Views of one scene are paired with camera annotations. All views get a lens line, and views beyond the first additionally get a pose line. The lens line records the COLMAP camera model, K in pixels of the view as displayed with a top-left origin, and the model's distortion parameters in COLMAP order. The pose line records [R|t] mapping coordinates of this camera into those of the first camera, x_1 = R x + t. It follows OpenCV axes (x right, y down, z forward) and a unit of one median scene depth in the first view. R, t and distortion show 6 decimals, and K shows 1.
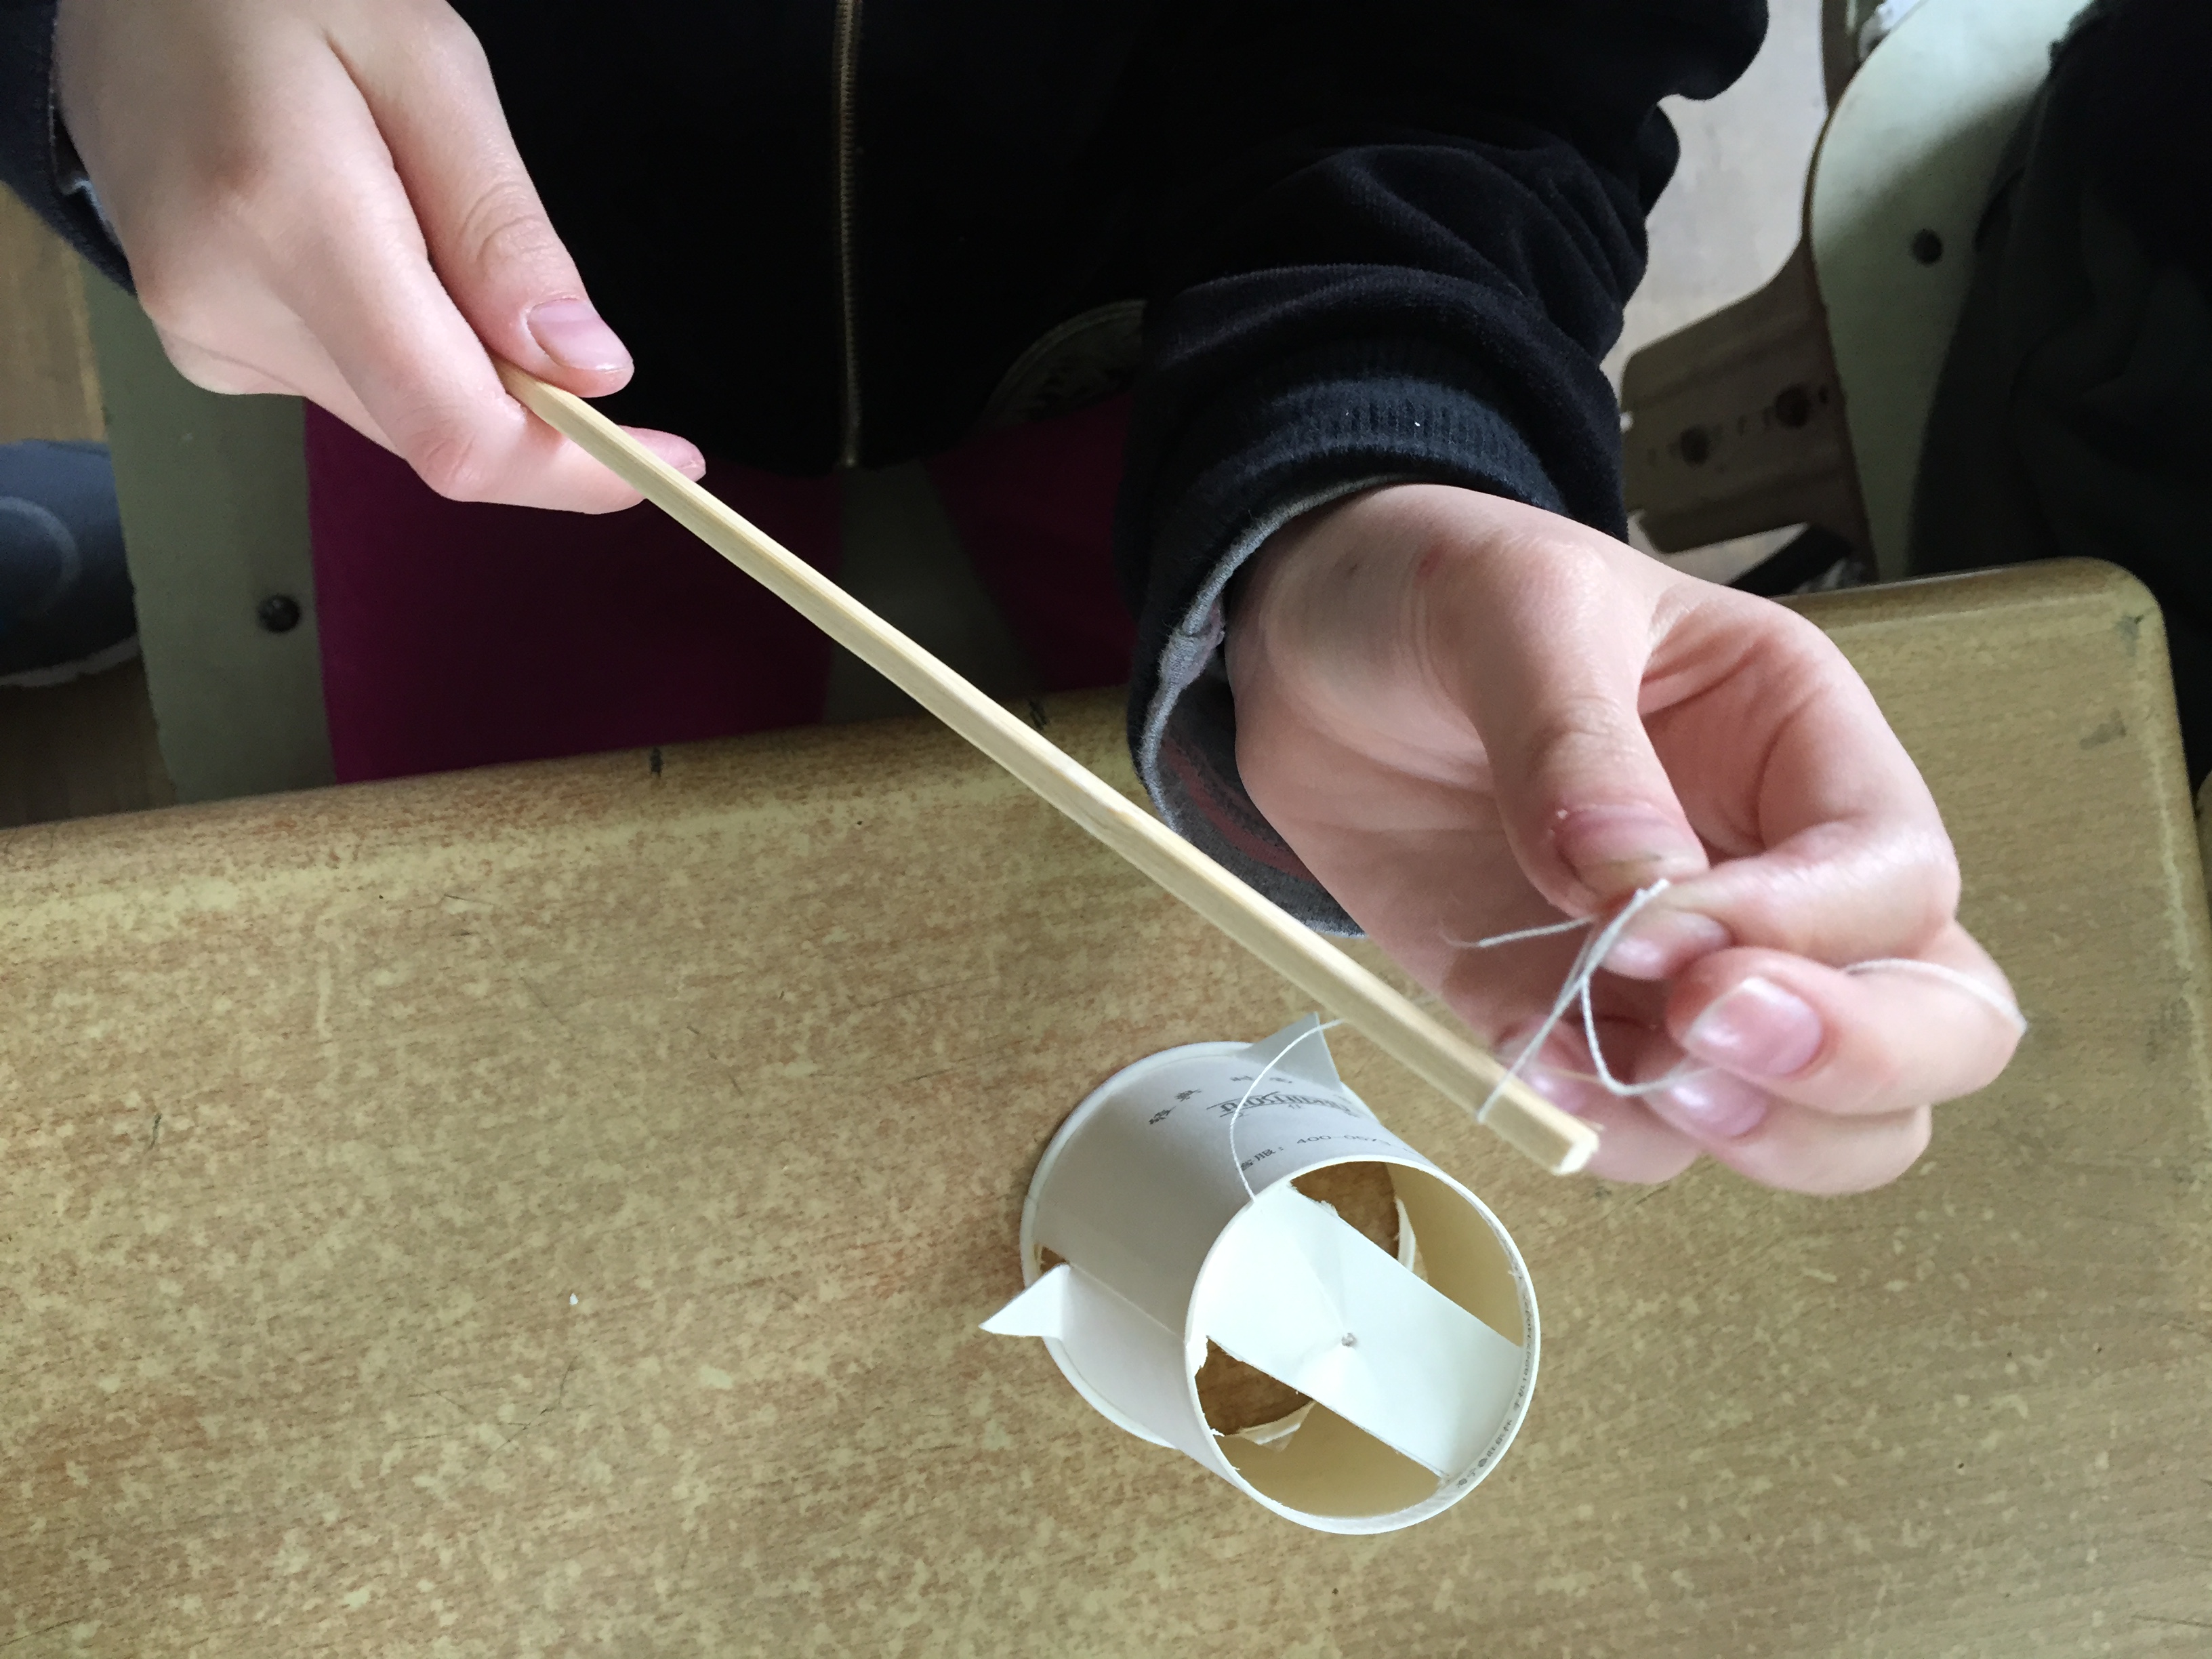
lens RADIAL K [[1763.0, 0, 1102.6], [0, 1763.0, 824.1], [0, 0, 1]] dist [0.065645, -0.098395]
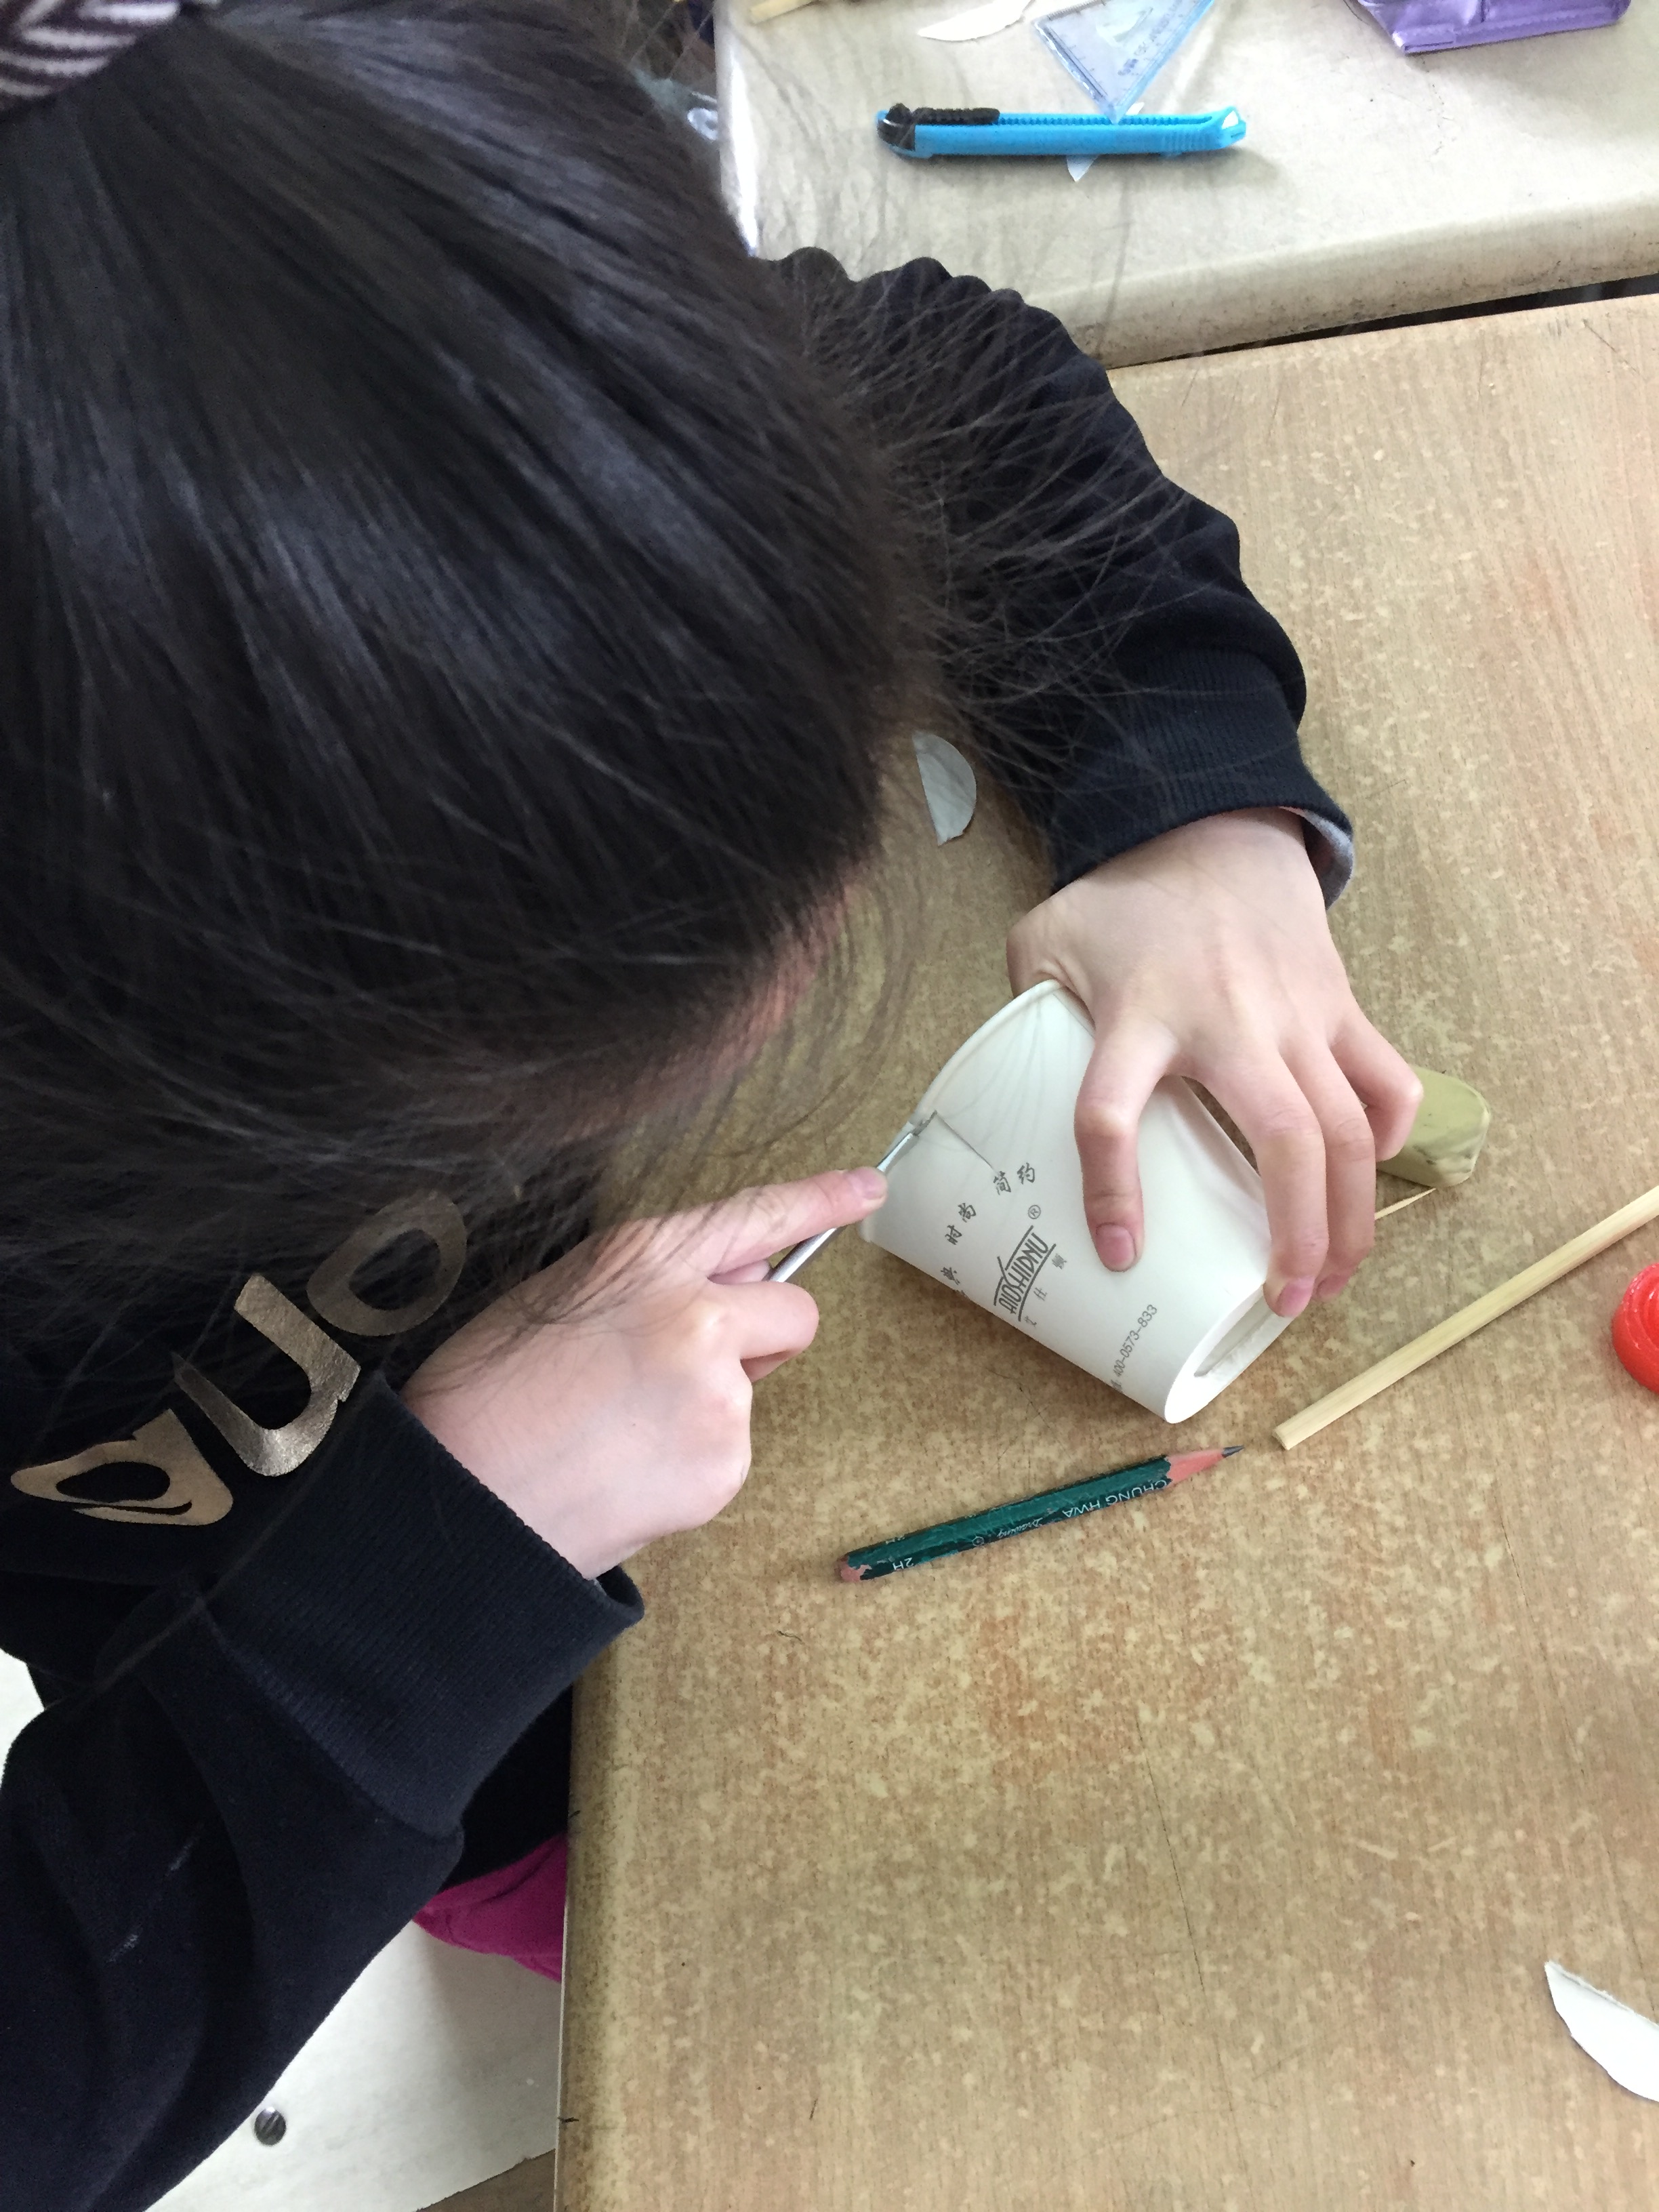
lens RADIAL K [[1873.9, 0, 828.8], [0, 1873.9, 1110.1], [0, 0, 1]] dist [0.087075, -0.149928]
pose [[0.089036, -0.953676, 0.287359, -0.533492], [0.989182, 0.050895, -0.137582, 0.365763], [0.116583, 0.296500, 0.947890, -0.482704]]
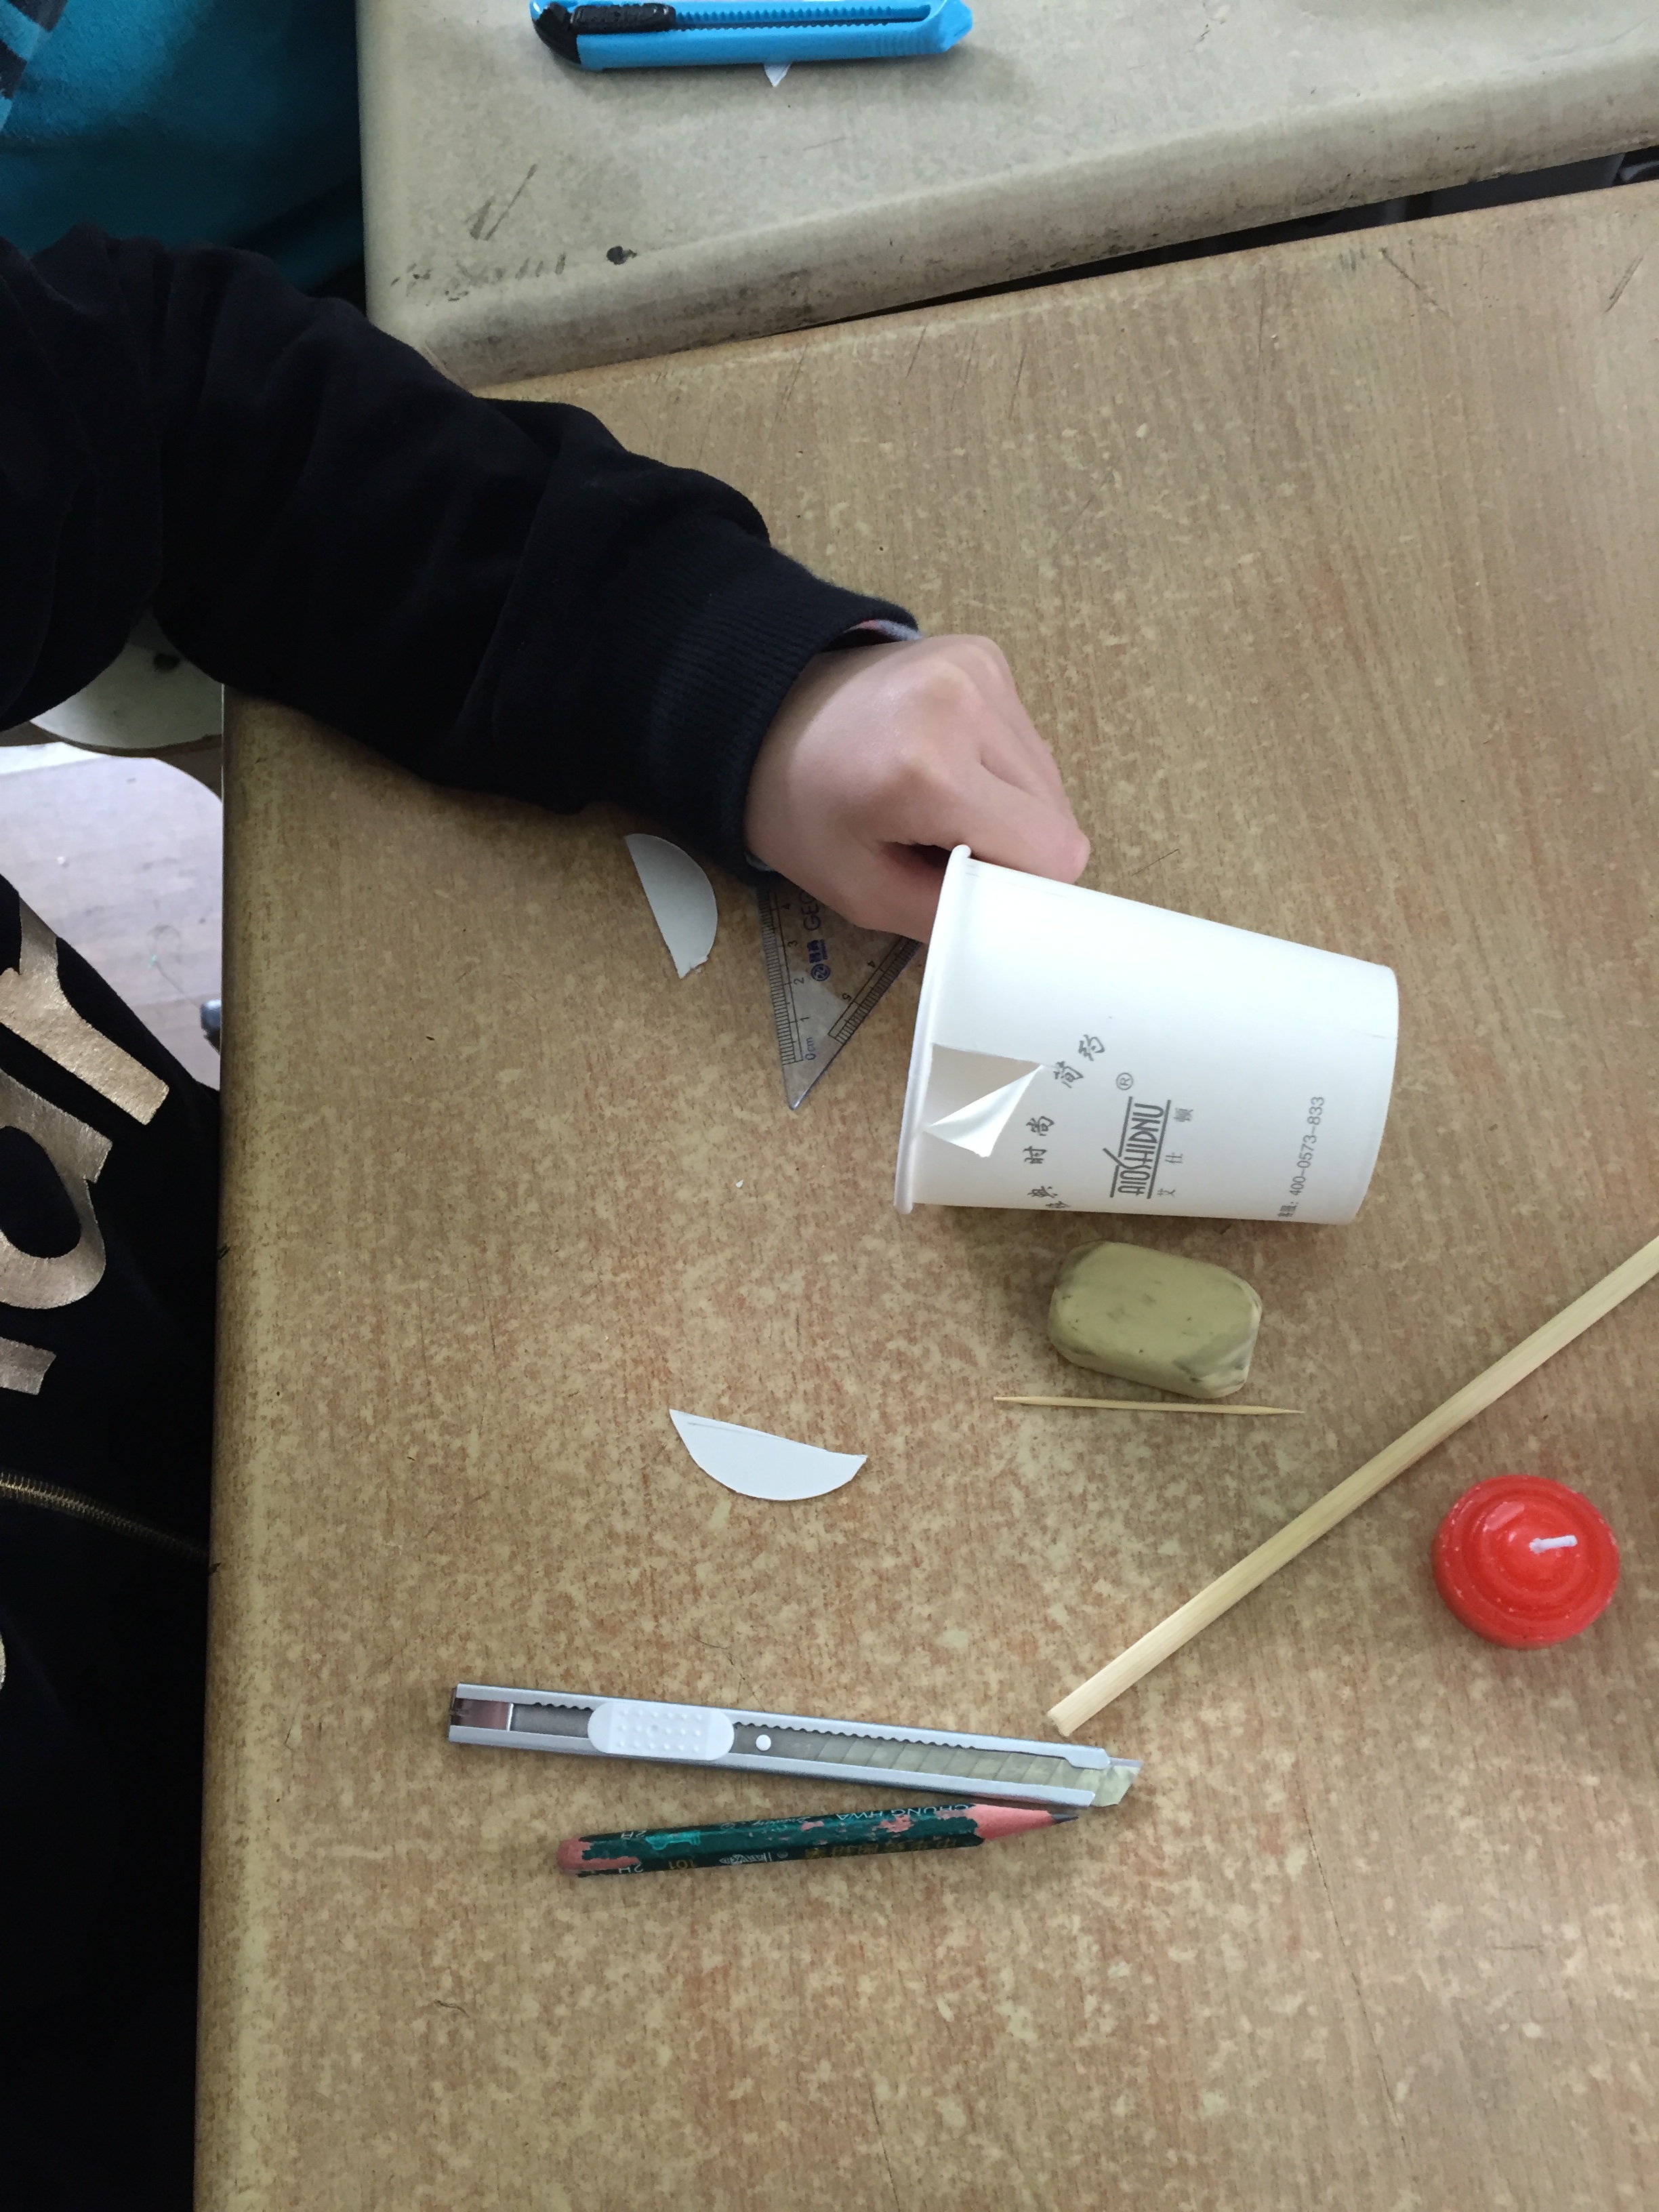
lens RADIAL K [[1873.9, 0, 828.6], [0, 1873.9, 1118.5], [0, 0, 1]] dist [0.087075, -0.149928]
pose [[0.020241, -0.976593, 0.214143, -0.225981], [0.996583, 0.002553, -0.082554, 0.482535], [0.080074, 0.215082, 0.973308, -0.249364]]
